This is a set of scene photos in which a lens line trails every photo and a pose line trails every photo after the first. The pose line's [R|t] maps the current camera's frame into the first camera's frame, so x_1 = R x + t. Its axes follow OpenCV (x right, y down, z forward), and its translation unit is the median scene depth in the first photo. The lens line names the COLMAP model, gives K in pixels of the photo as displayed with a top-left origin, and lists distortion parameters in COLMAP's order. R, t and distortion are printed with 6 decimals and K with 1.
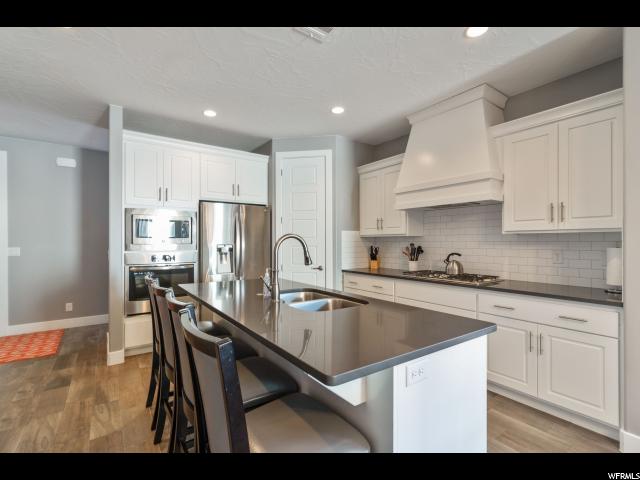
lens RADIAL K [[291.8, 0, 320.0], [0, 291.8, 240.0], [0, 0, 1]] dist [0.000361, -0.000002]
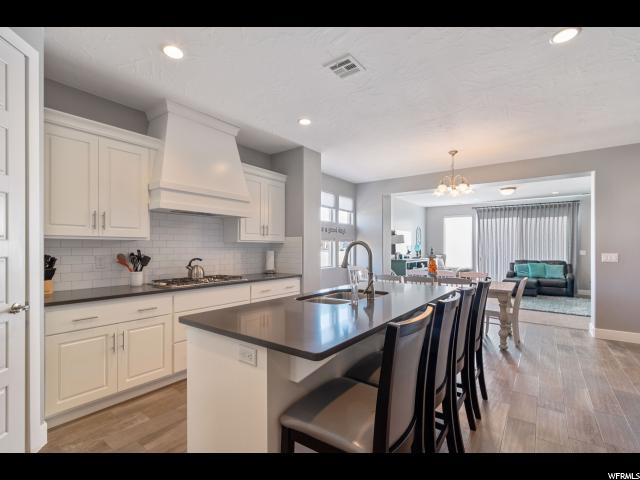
lens RADIAL K [[283.0, 0, 309.6], [0, 283.0, 250.4], [0, 0, 1]] dist [-0.027646, 0.000092]
pose [[-0.275309, -0.007885, 0.961323, -0.624077], [-0.006750, 0.999958, 0.006269, 0.006598], [-0.961332, -0.004763, -0.275351, 0.868358]]
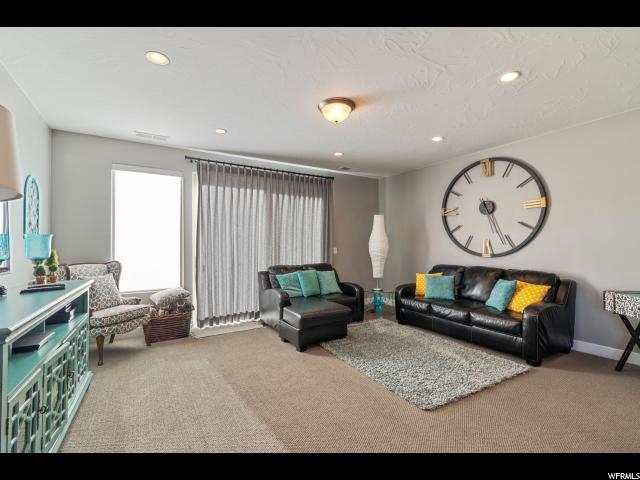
lens RADIAL K [[291.8, 0, 320.0], [0, 291.8, 240.0], [0, 0, 1]] dist [0.000361, -0.000002]
pose [[-0.997628, 0.009264, 0.068208, -0.399226], [0.007840, 0.999746, -0.021115, 0.005280], [-0.068386, -0.020530, -0.997448, 0.716312]]
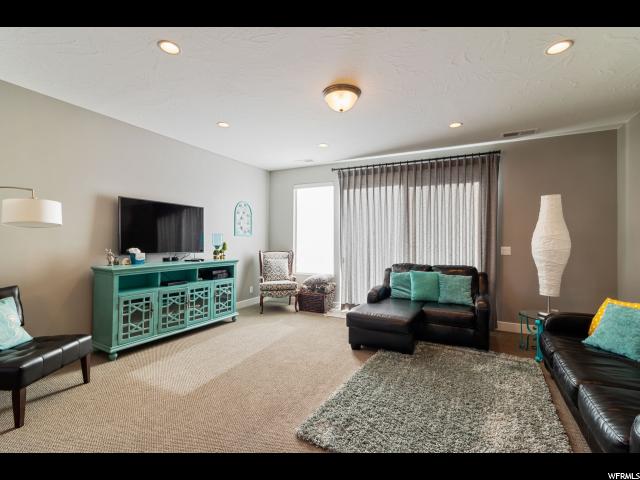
lens RADIAL K [[284.7, 0, 320.0], [0, 284.7, 240.0], [0, 0, 1]] dist [-0.000439, 0.000013]
pose [[-0.471219, 0.003736, 0.882008, -0.499011], [-0.015574, 0.999800, -0.012556, 0.006486], [-0.881879, -0.019654, -0.471067, 0.648882]]
